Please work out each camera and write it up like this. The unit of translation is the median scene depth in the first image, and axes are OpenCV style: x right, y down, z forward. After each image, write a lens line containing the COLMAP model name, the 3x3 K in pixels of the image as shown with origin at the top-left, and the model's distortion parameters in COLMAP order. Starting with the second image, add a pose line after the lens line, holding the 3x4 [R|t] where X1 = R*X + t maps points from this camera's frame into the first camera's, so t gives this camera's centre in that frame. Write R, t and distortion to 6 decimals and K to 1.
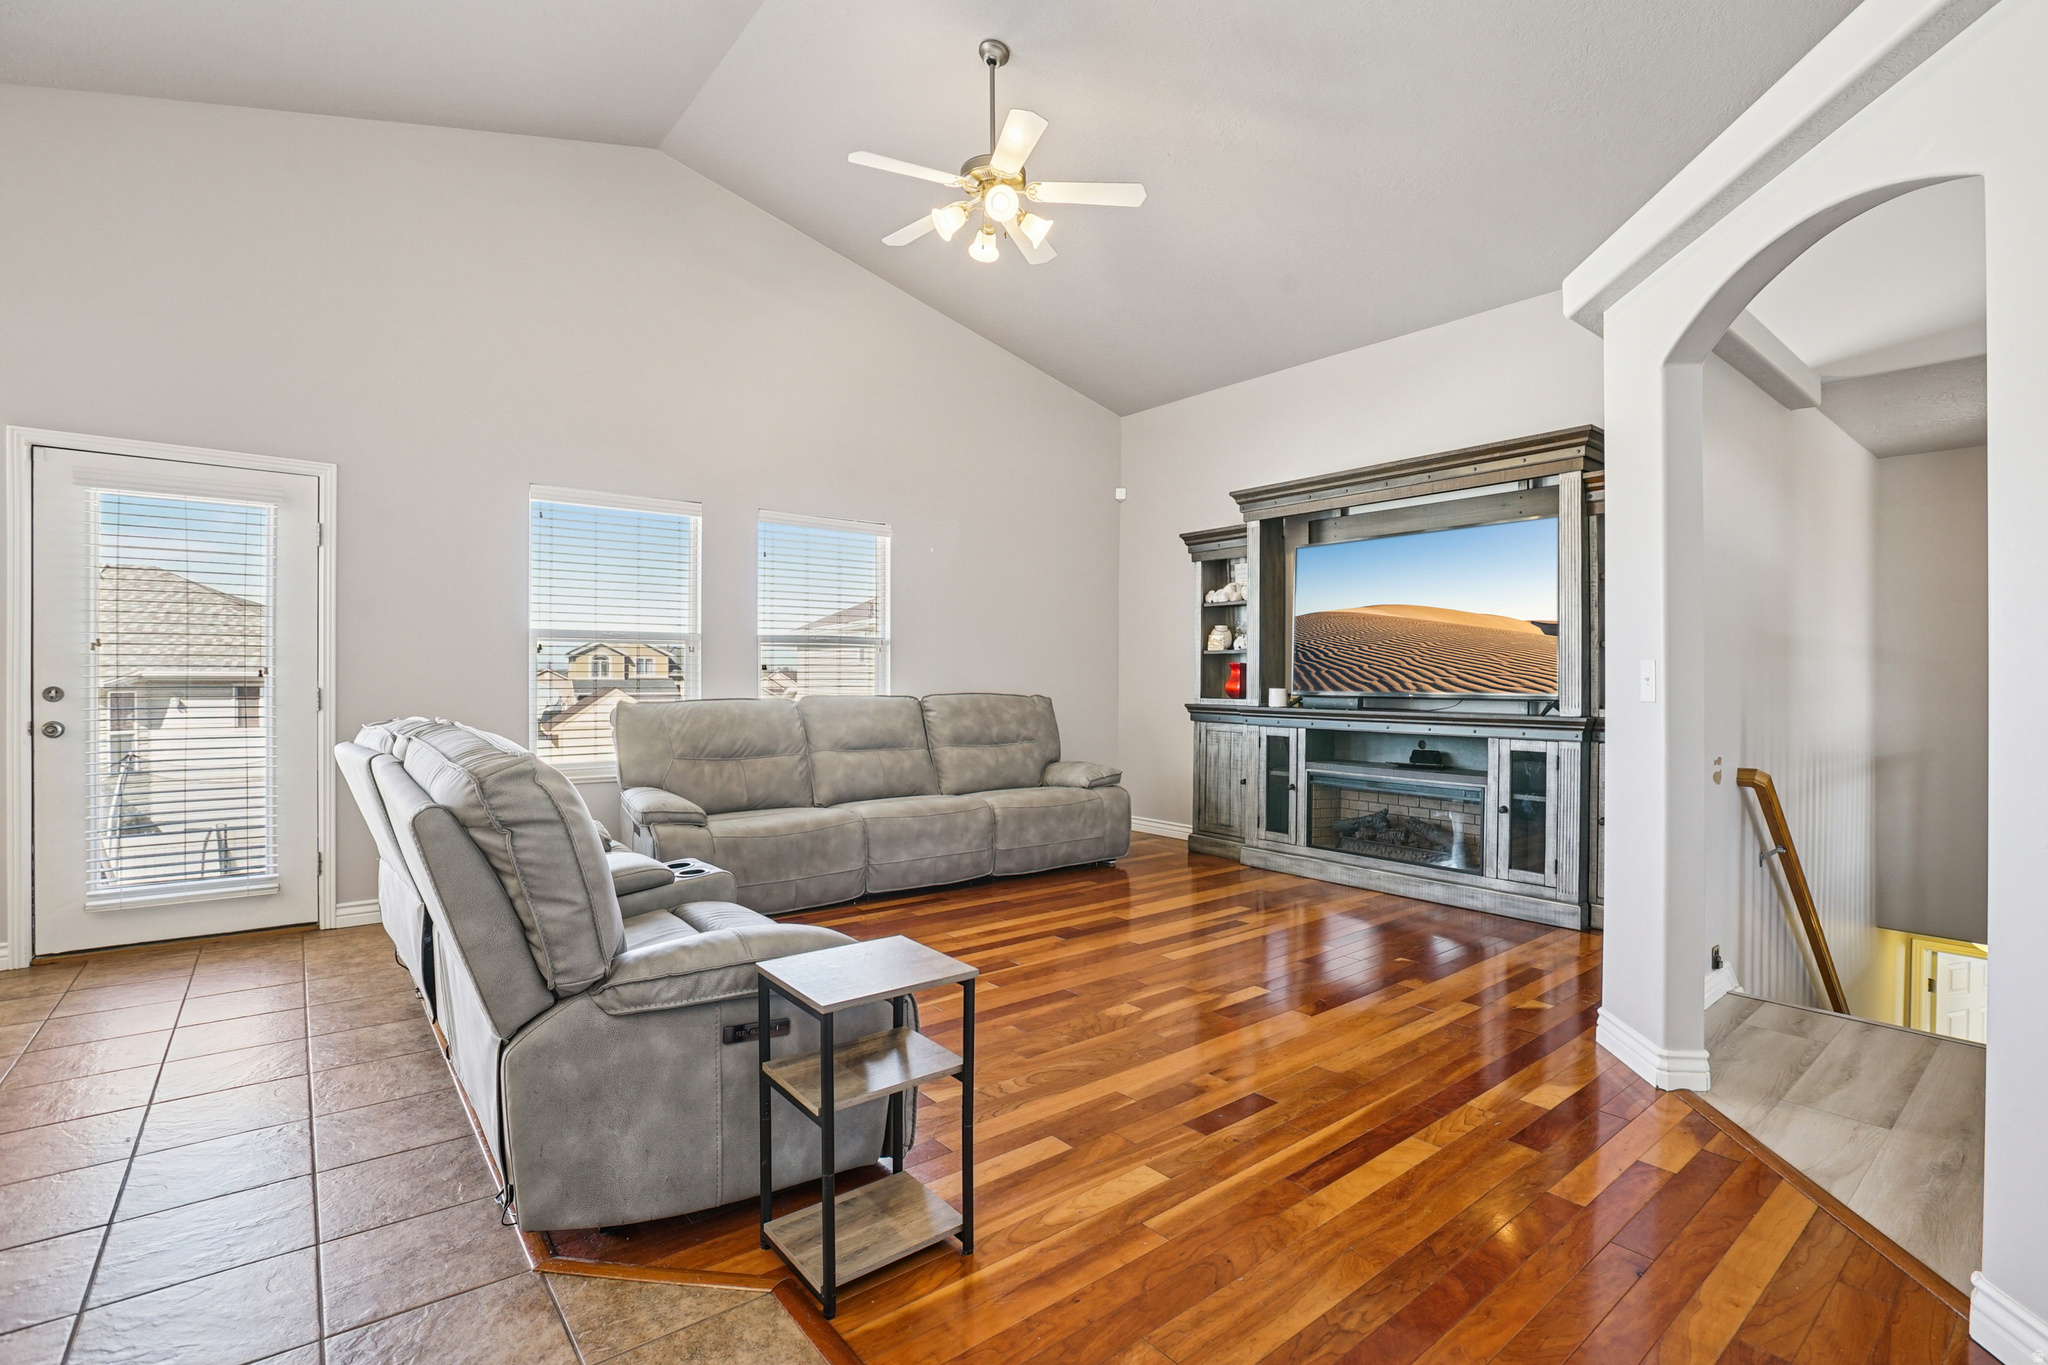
lens RADIAL K [[950.0, 0, 1037.2], [0, 950.0, 685.2], [0, 0, 1]] dist [-0.055613, 0.021106]
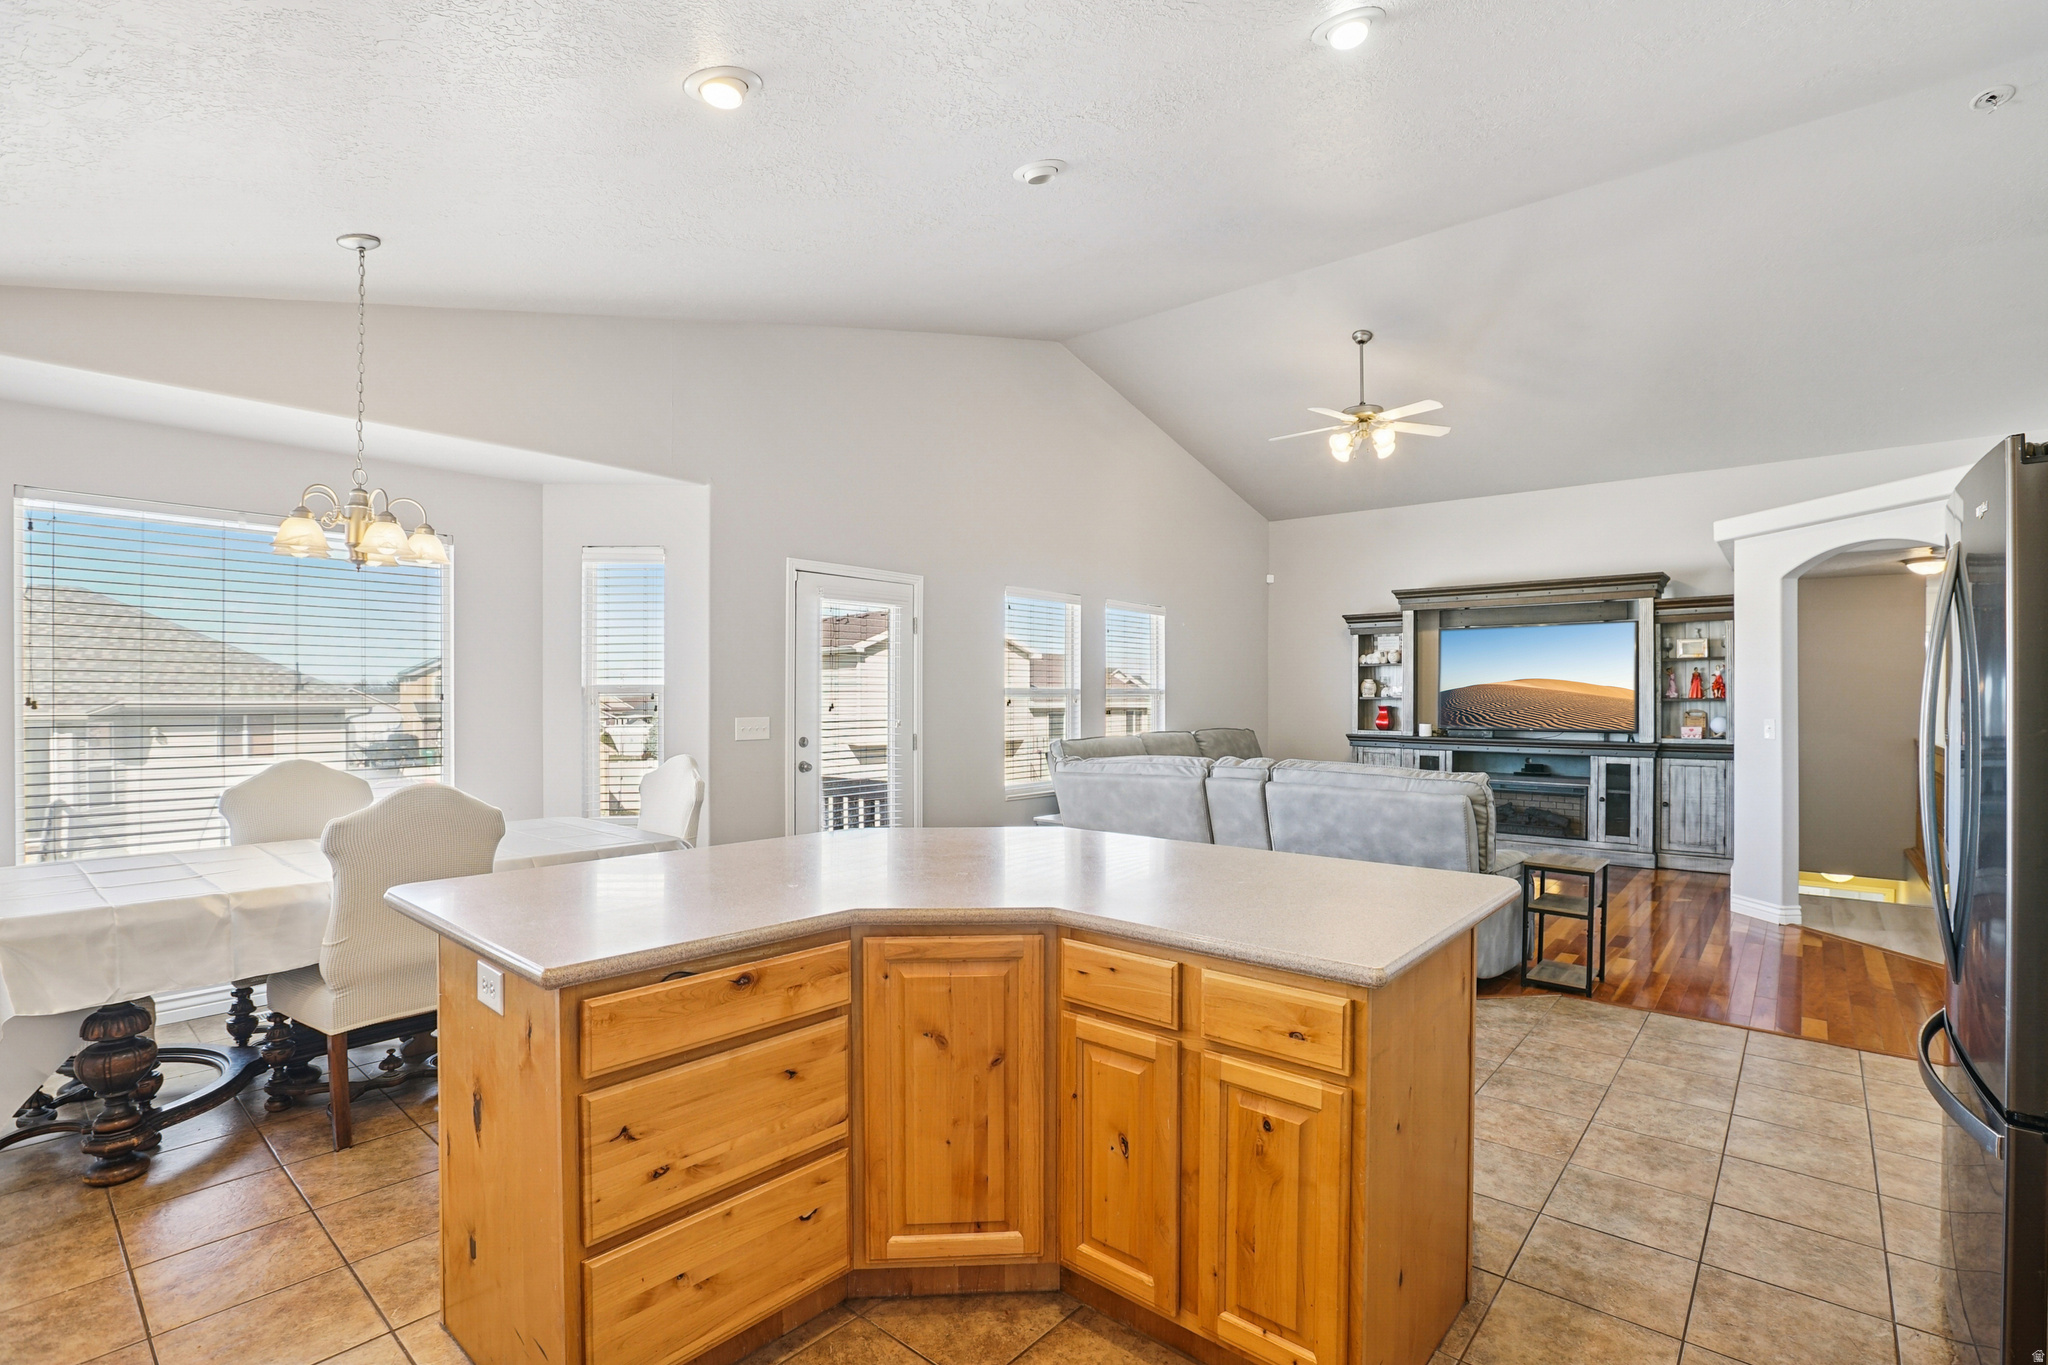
lens RADIAL K [[935.0, 0, 1041.2], [0, 935.0, 691.9], [0, 0, 1]] dist [-0.045351, 0.000307]
pose [[0.983116, -0.001159, 0.182980, -0.635299], [0.003268, 0.999932, -0.011224, -0.033879], [-0.182954, 0.011632, 0.983053, -0.336212]]
